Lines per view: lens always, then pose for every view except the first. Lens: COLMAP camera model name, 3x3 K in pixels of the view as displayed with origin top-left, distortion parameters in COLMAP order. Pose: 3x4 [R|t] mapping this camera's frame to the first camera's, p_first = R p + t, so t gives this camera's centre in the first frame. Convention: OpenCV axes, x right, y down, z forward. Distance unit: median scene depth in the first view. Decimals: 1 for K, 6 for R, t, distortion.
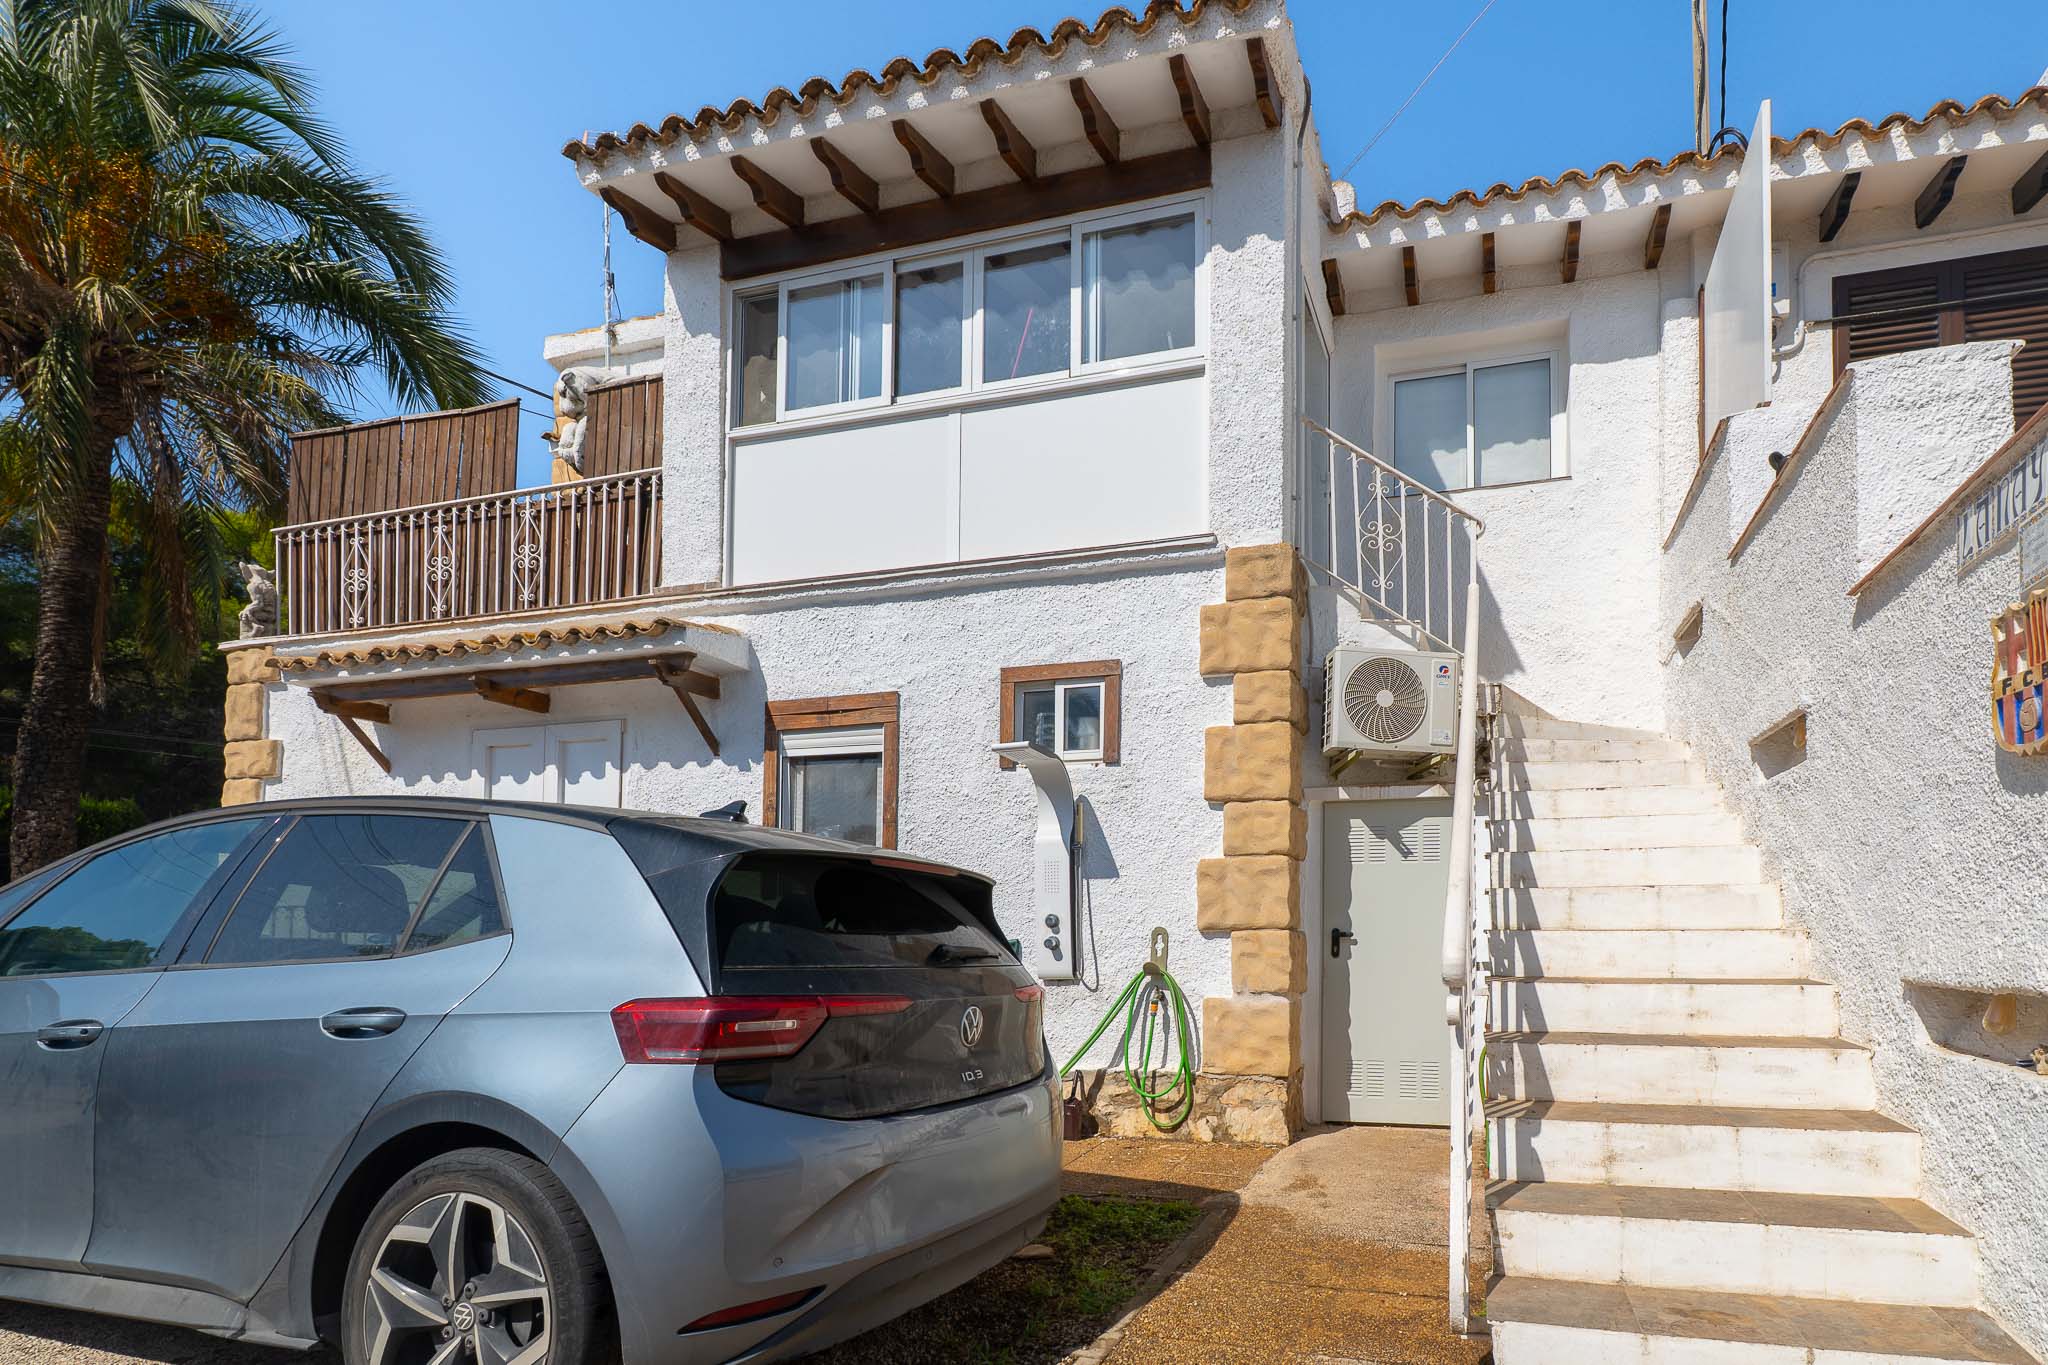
lens RADIAL K [[948.9, 0, 1024.2], [0, 948.9, 610.2], [0, 0, 1]] dist [0.000844, -0.000033]
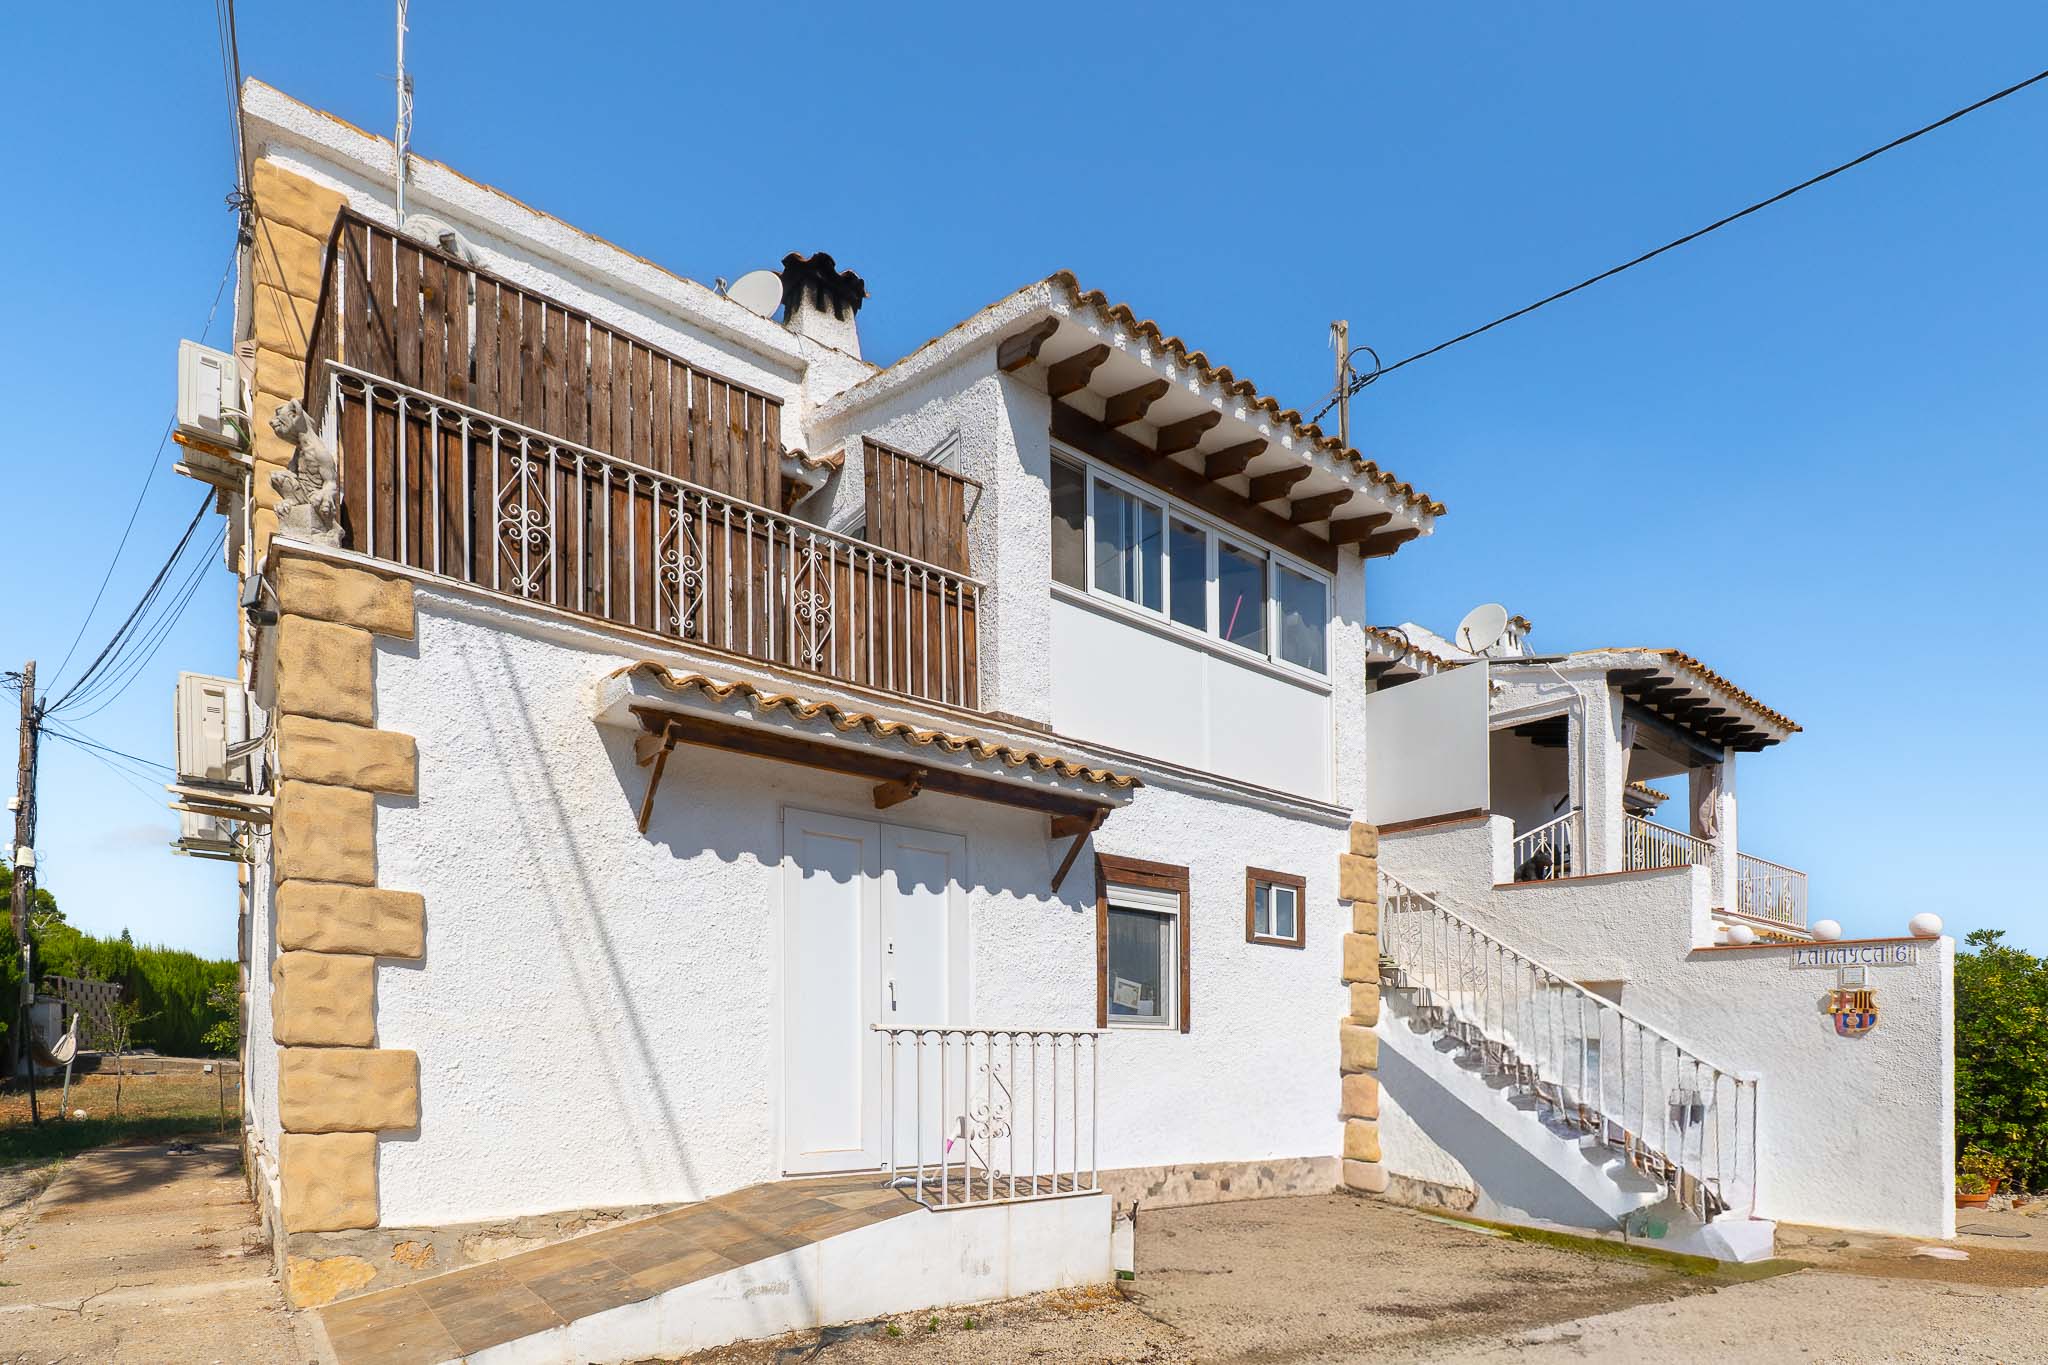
lens RADIAL K [[993.9, 0, 1009.4], [0, 993.9, 663.9], [0, 0, 1]] dist [-0.001611, -0.000709]
pose [[0.590343, 0.306191, 0.746821, -1.292569], [-0.273527, 0.946397, -0.171800, 0.116987], [-0.759393, -0.102855, 0.642451, 0.347259]]
